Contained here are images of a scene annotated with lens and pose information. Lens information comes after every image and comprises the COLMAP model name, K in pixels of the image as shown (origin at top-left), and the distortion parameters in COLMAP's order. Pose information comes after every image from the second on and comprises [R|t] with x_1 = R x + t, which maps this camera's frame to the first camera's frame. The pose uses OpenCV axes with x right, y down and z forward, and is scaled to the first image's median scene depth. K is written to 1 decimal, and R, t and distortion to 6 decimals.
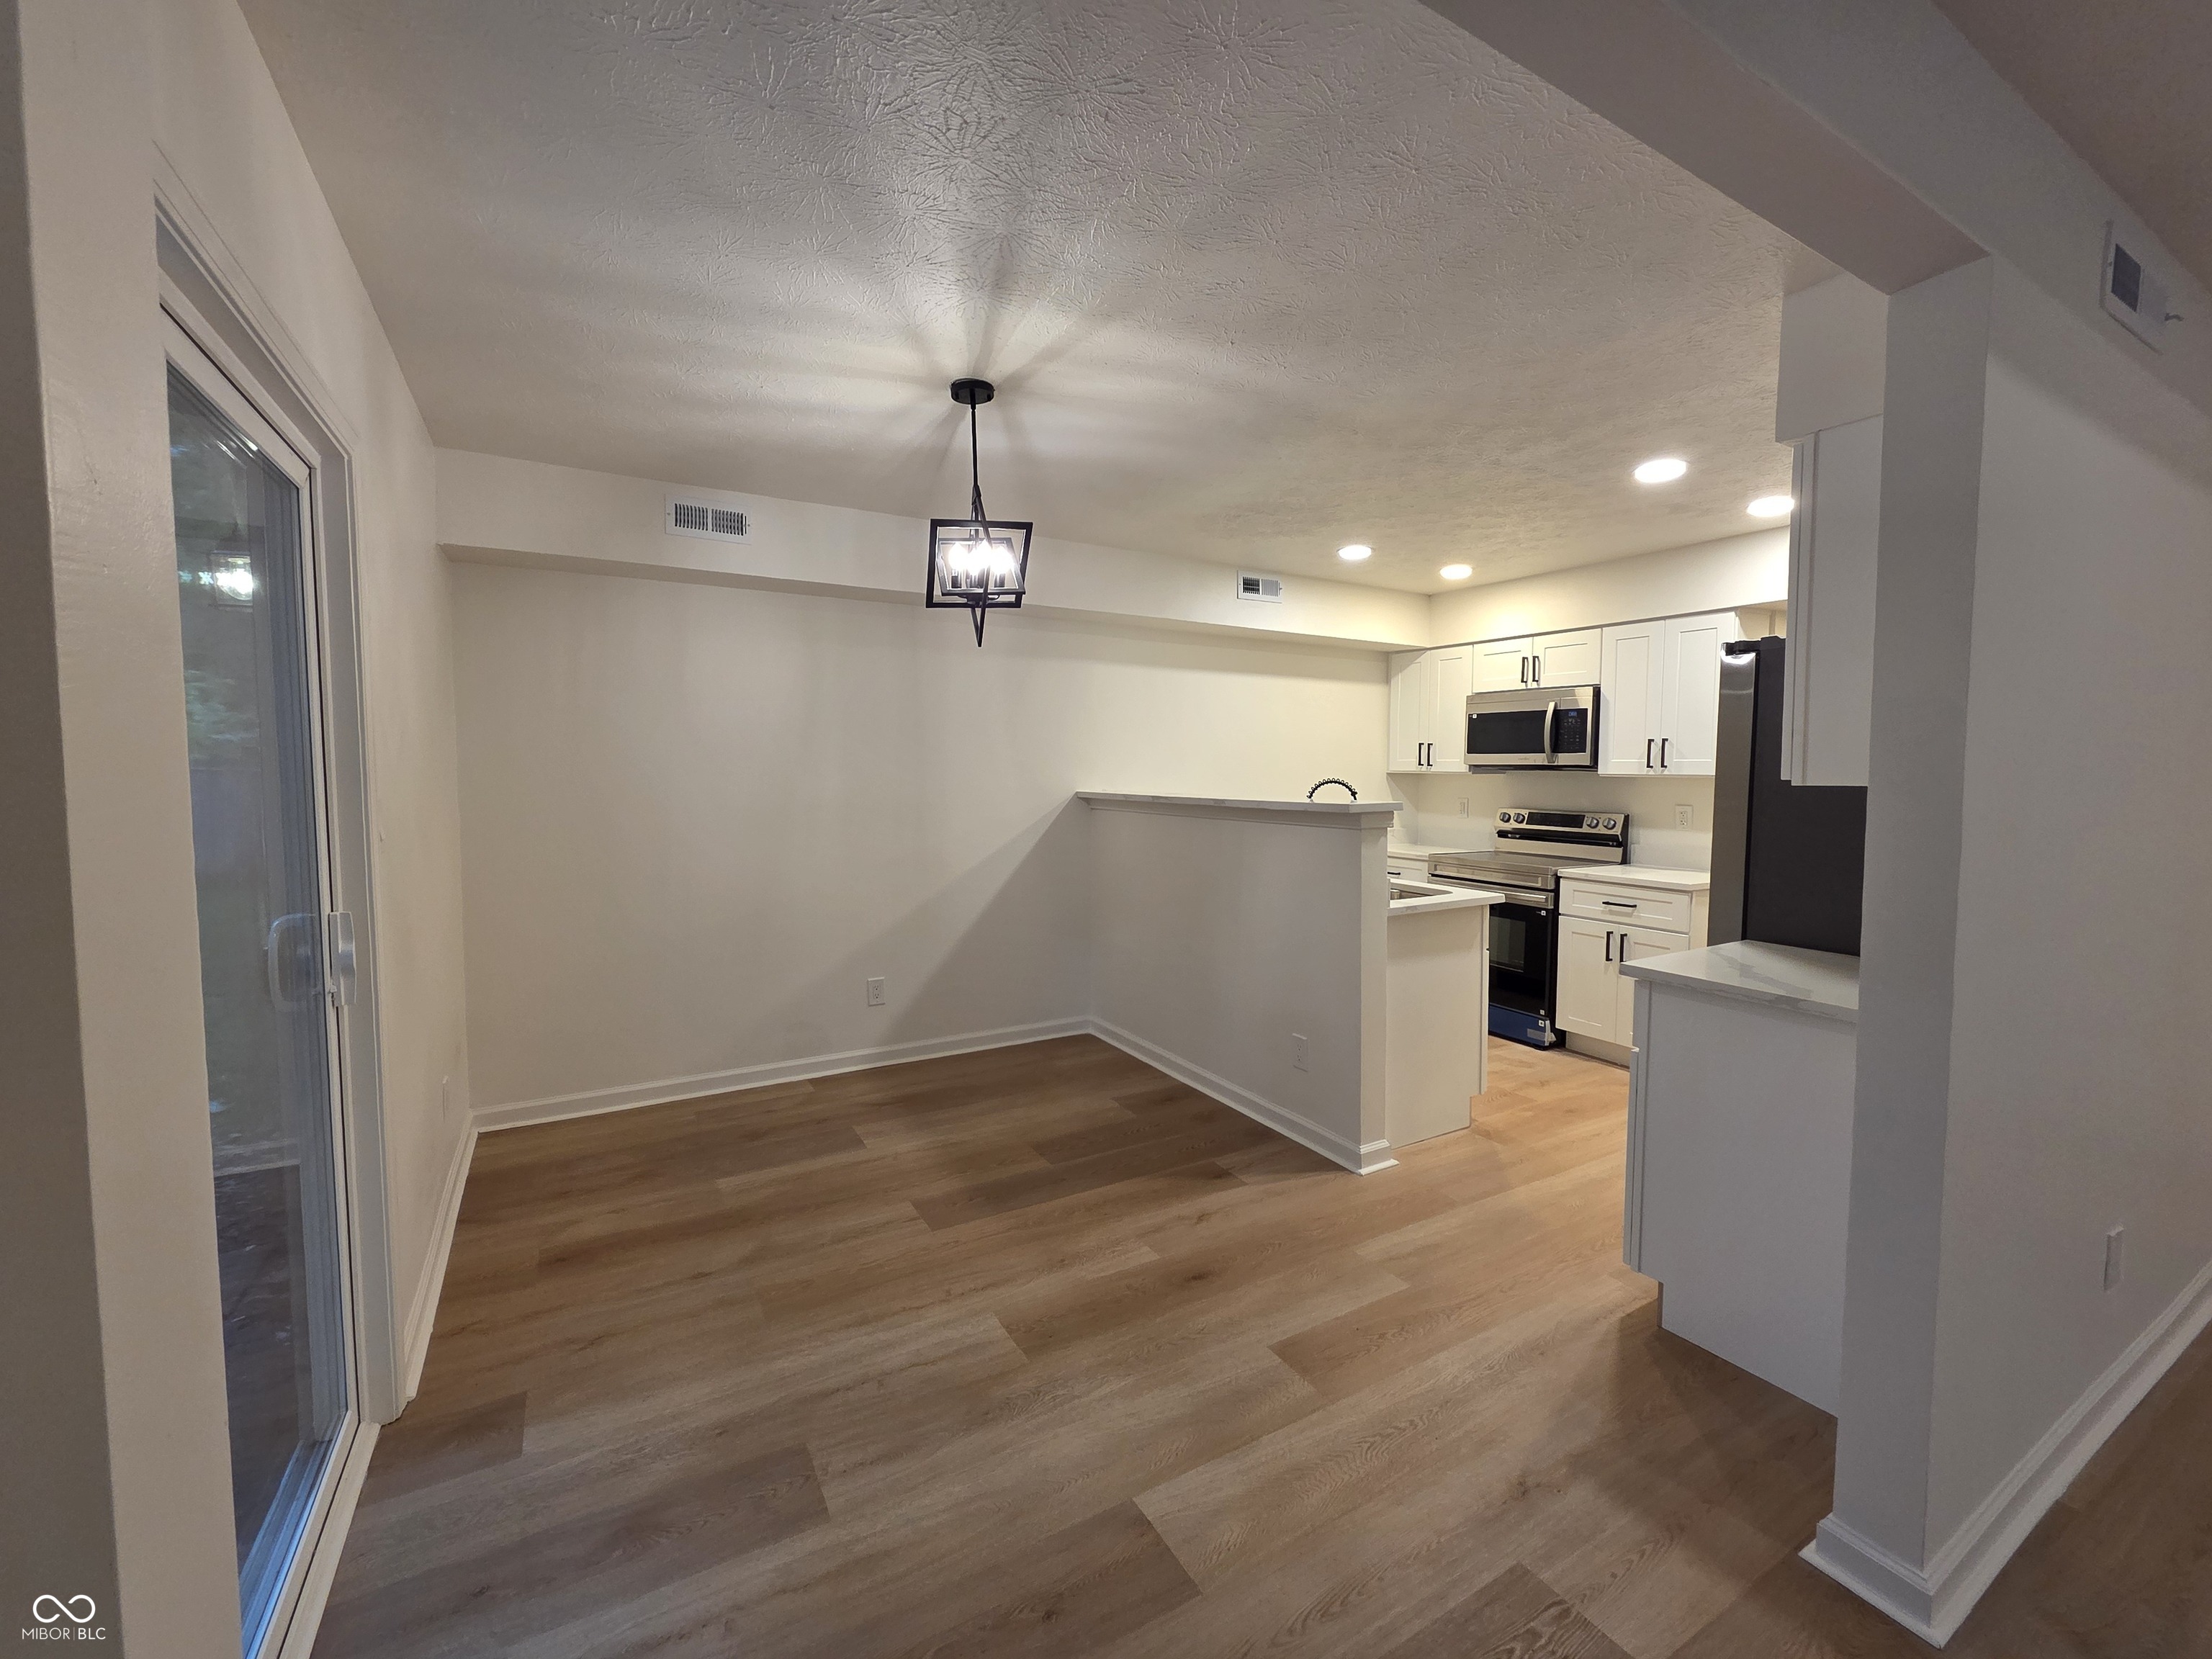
lens RADIAL K [[905.0, 0, 1110.5], [0, 905.0, 827.6], [0, 0, 1]] dist [0.000048, 0.000416]
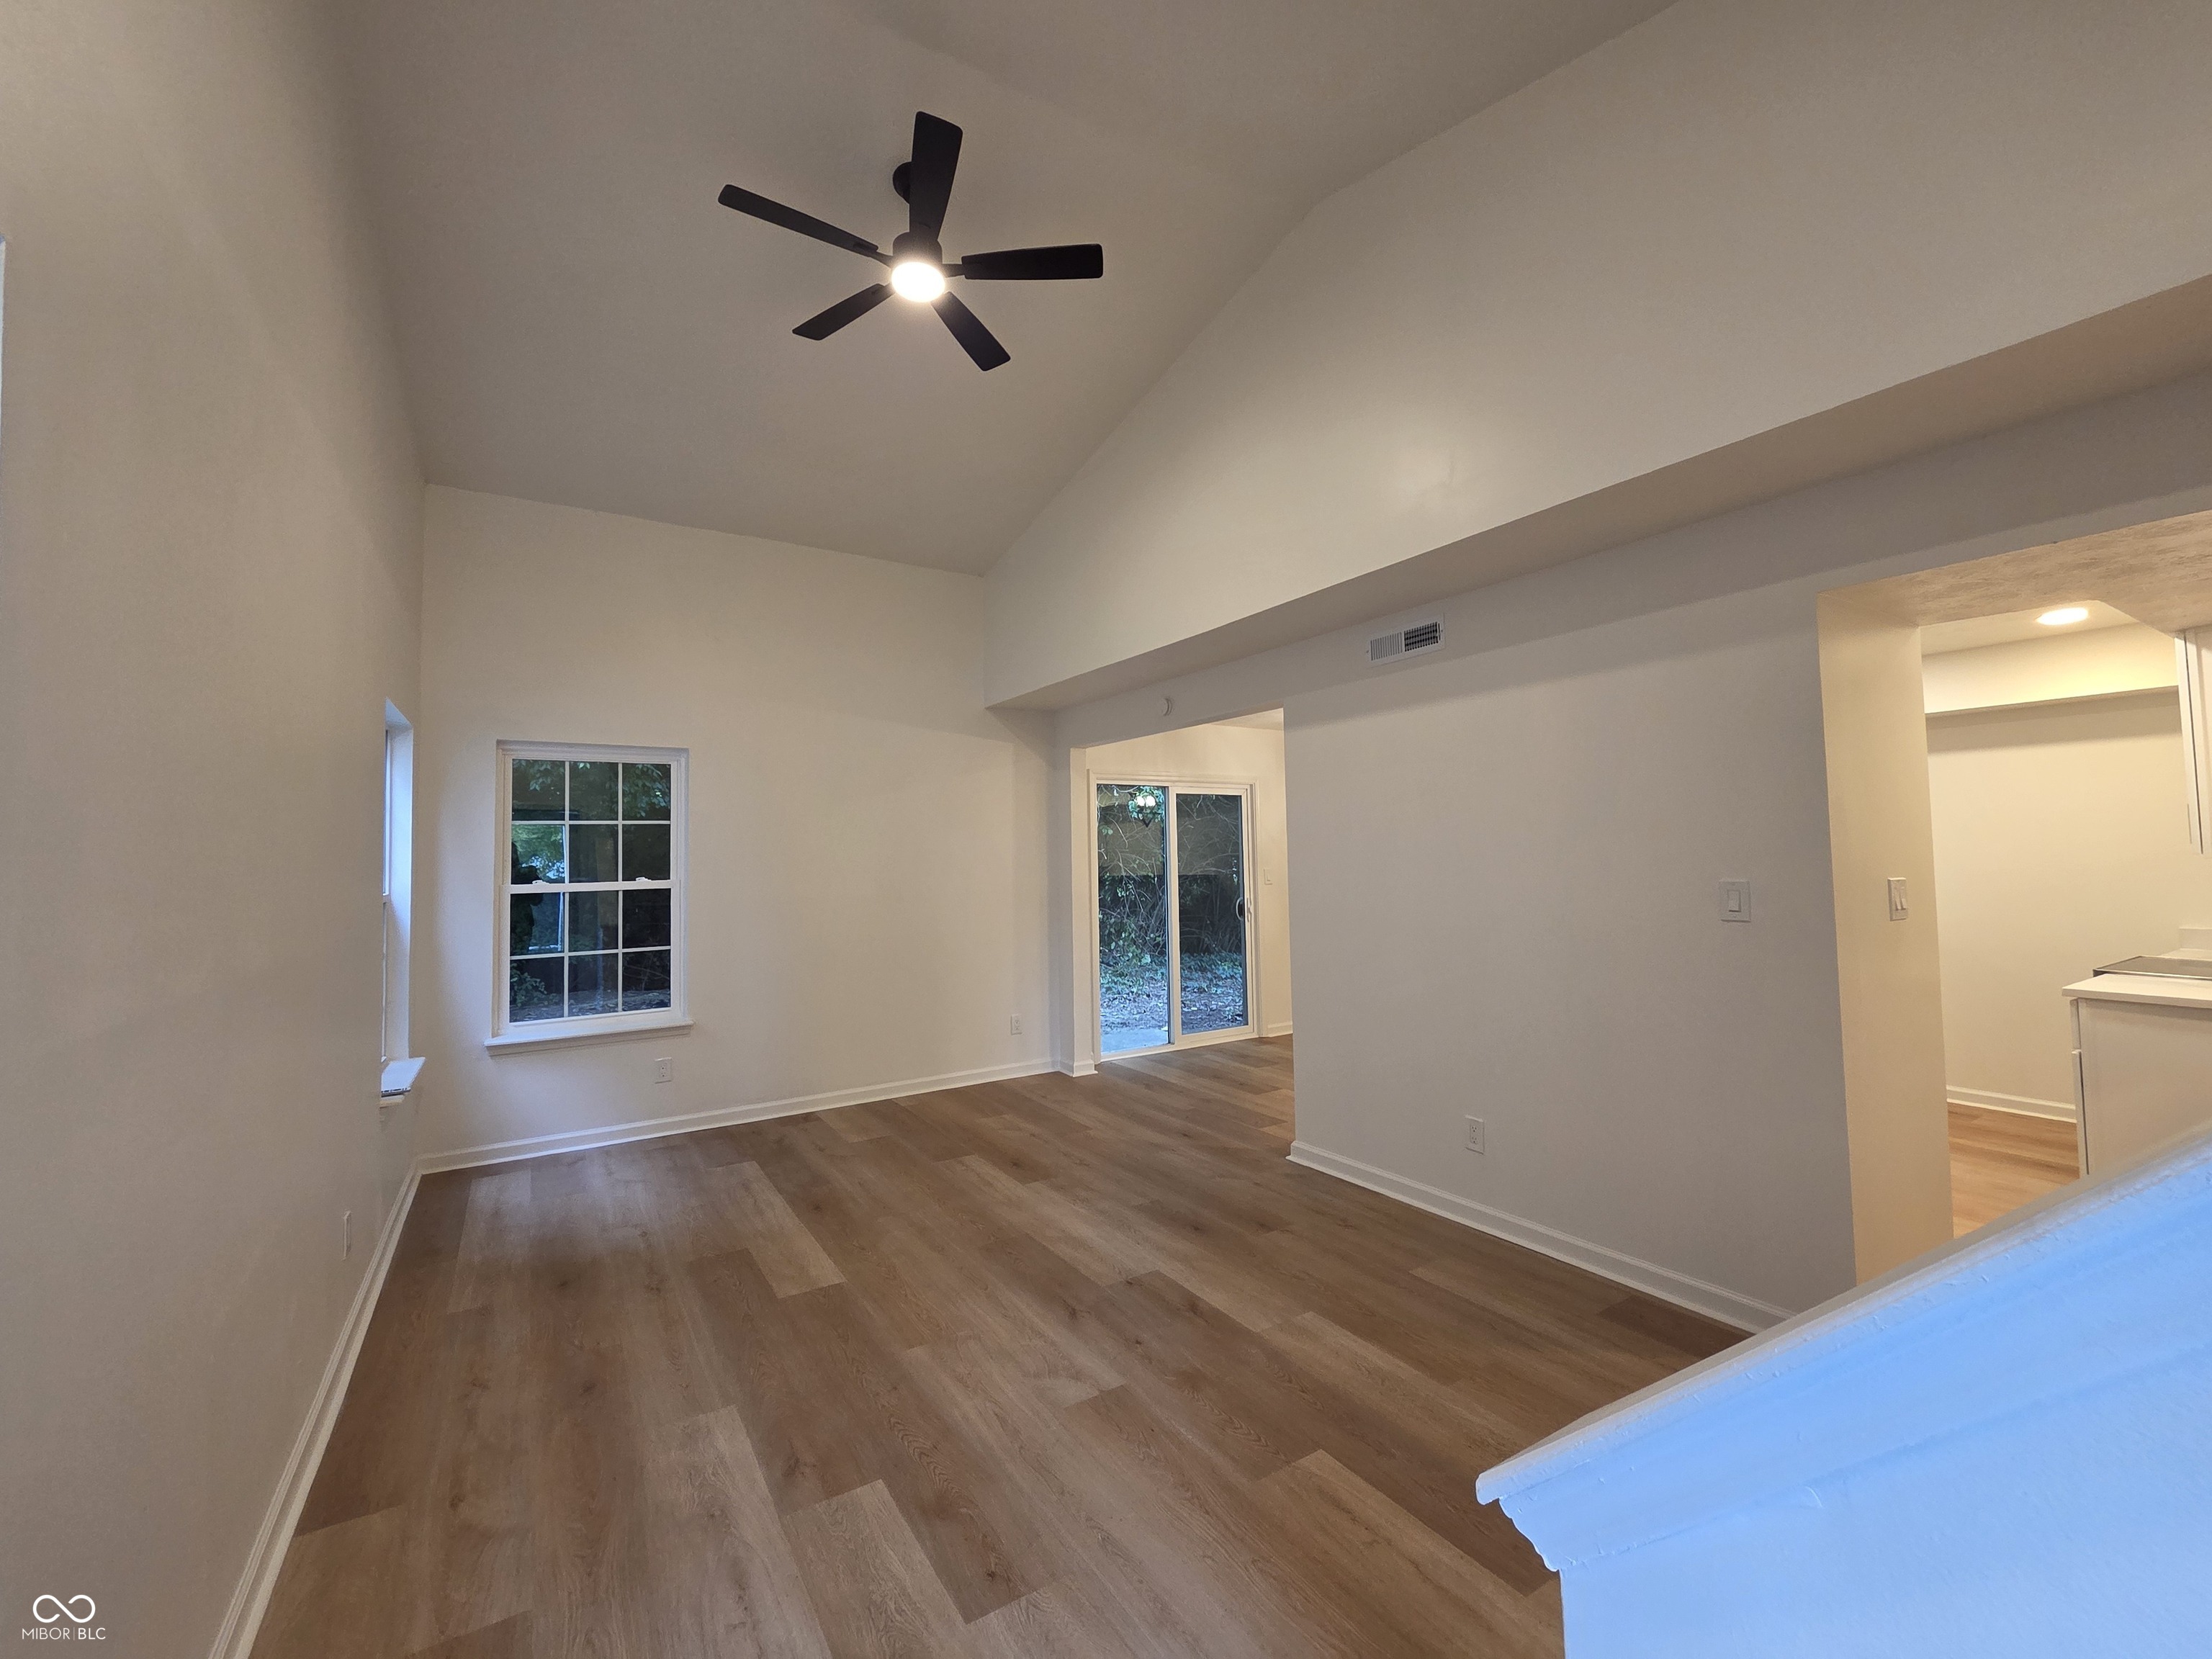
lens RADIAL K [[905.0, 0, 1106.3], [0, 905.0, 822.7], [0, 0, 1]] dist [0.000048, 0.000416]
pose [[0.043252, -0.044708, -0.998063, 1.777481], [-0.050197, 0.997639, -0.046865, -0.006955], [0.997802, 0.052127, 0.040905, 0.107013]]
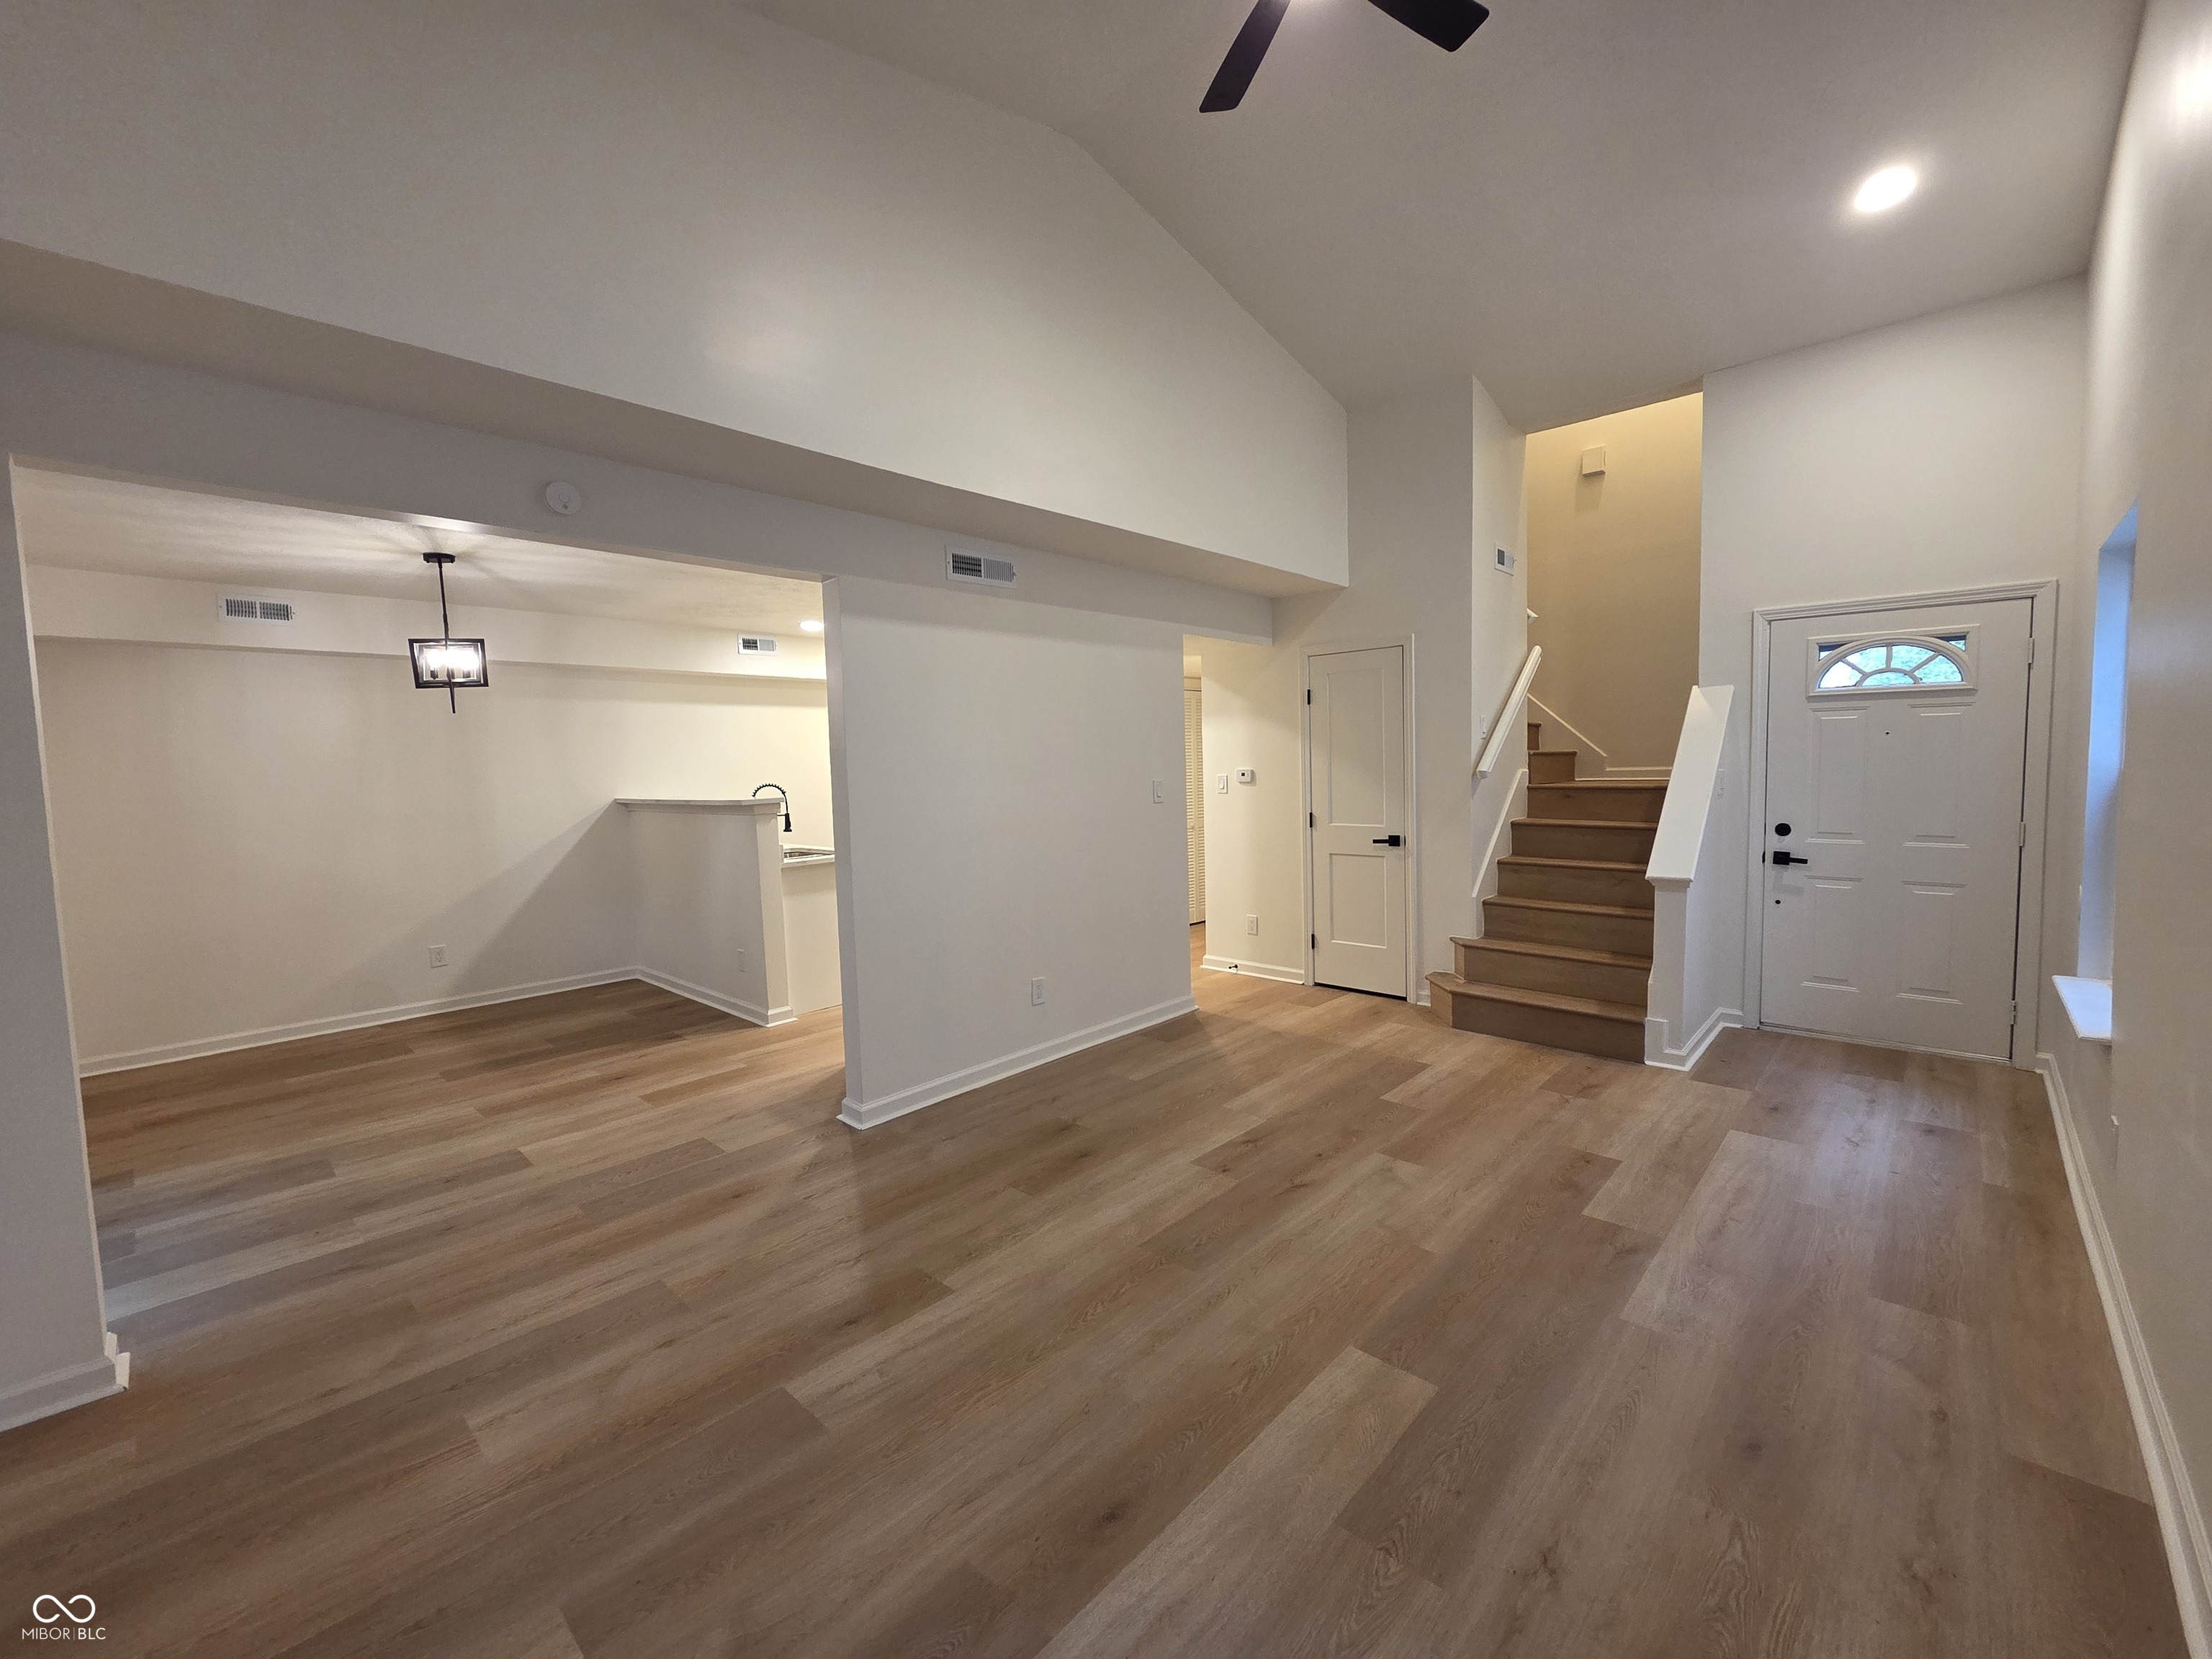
lens RADIAL K [[905.0, 0, 1104.3], [0, 905.0, 824.3], [0, 0, 1]] dist [0.000048, 0.000416]
pose [[0.957610, -0.047557, 0.284114, 0.408480], [0.048204, 0.998826, 0.004719, 0.040637], [-0.284005, 0.009177, 0.958779, -0.725912]]
